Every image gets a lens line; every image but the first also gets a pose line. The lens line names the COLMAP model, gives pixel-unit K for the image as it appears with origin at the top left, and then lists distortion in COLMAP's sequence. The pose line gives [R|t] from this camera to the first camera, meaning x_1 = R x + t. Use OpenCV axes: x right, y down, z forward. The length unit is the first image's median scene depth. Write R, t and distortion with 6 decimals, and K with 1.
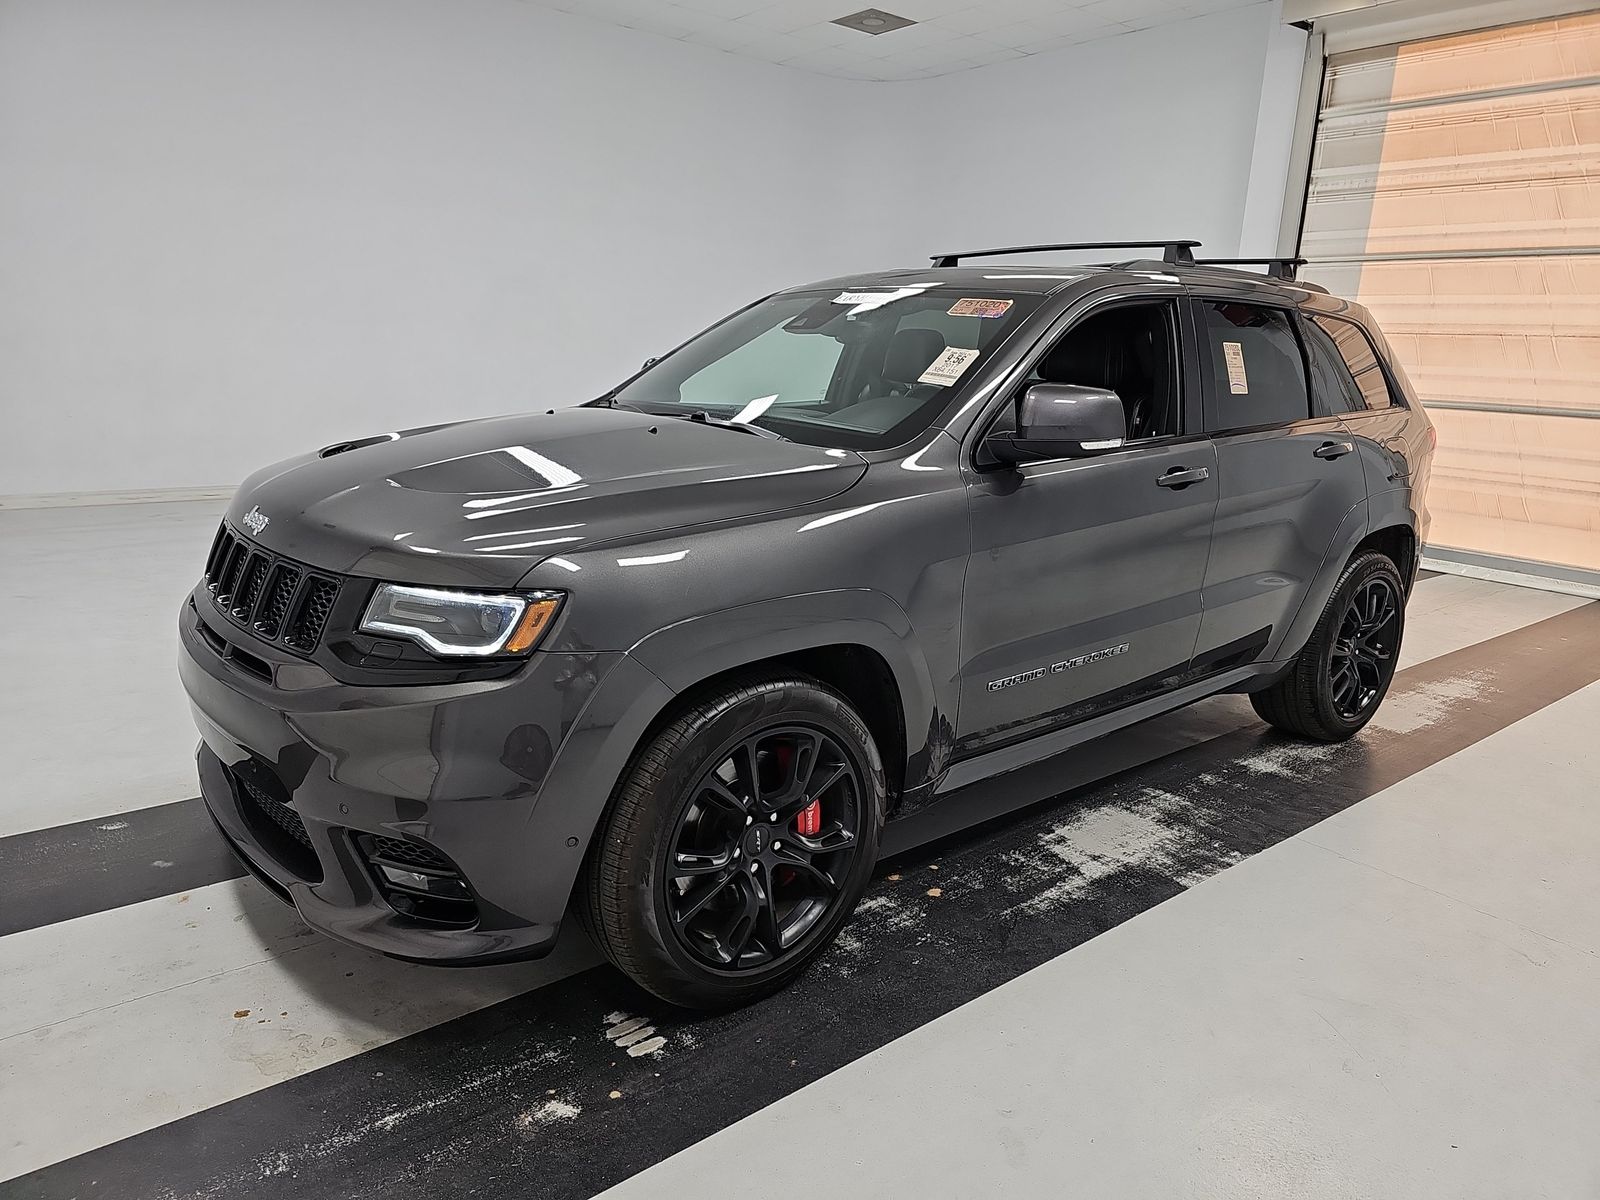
lens RADIAL K [[1102.3, 0, 800.0], [0, 1102.3, 600.0], [0, 0, 1]] dist [-0.003614, -0.007964]
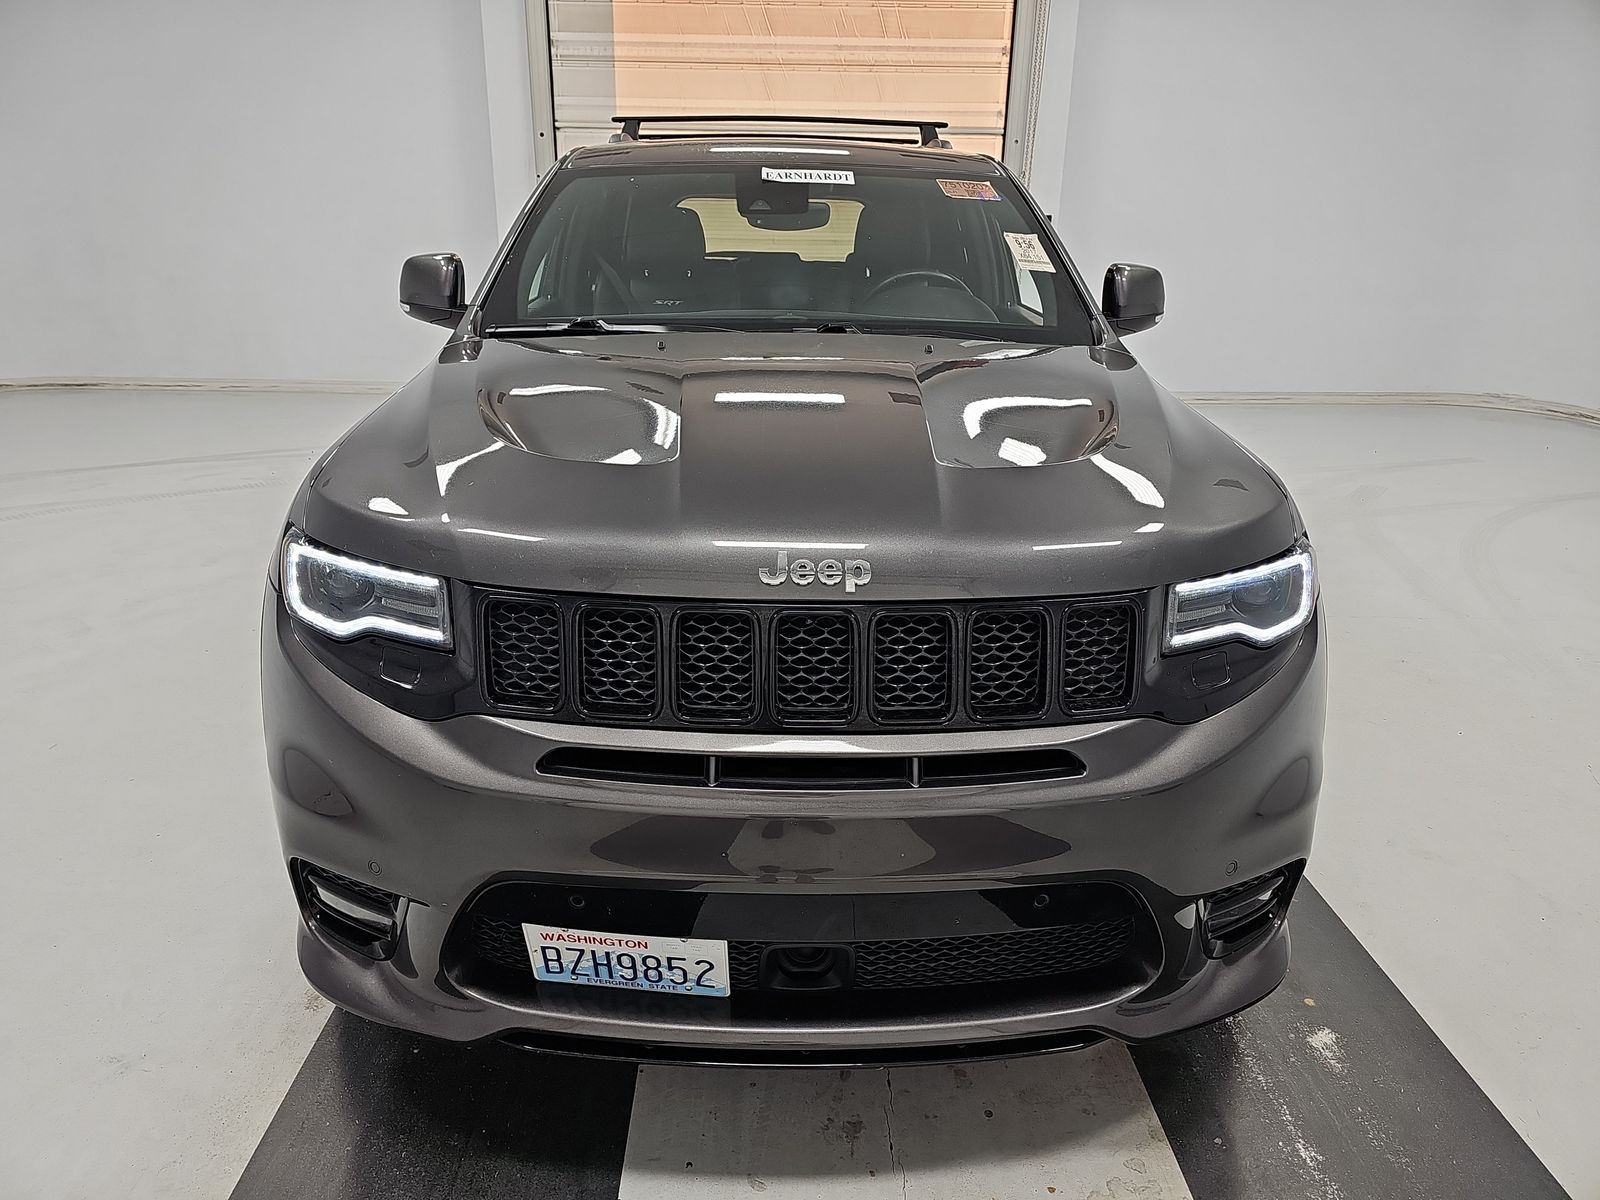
lens RADIAL K [[1053.0, 0, 800.0], [0, 1053.0, 600.0], [0, 0, 1]] dist [0.052899, -0.097343]
pose [[0.605991, -0.288505, 0.741310, -0.324382], [0.187838, 0.957456, 0.219075, -0.064028], [-0.772976, 0.006489, 0.634402, 0.221710]]
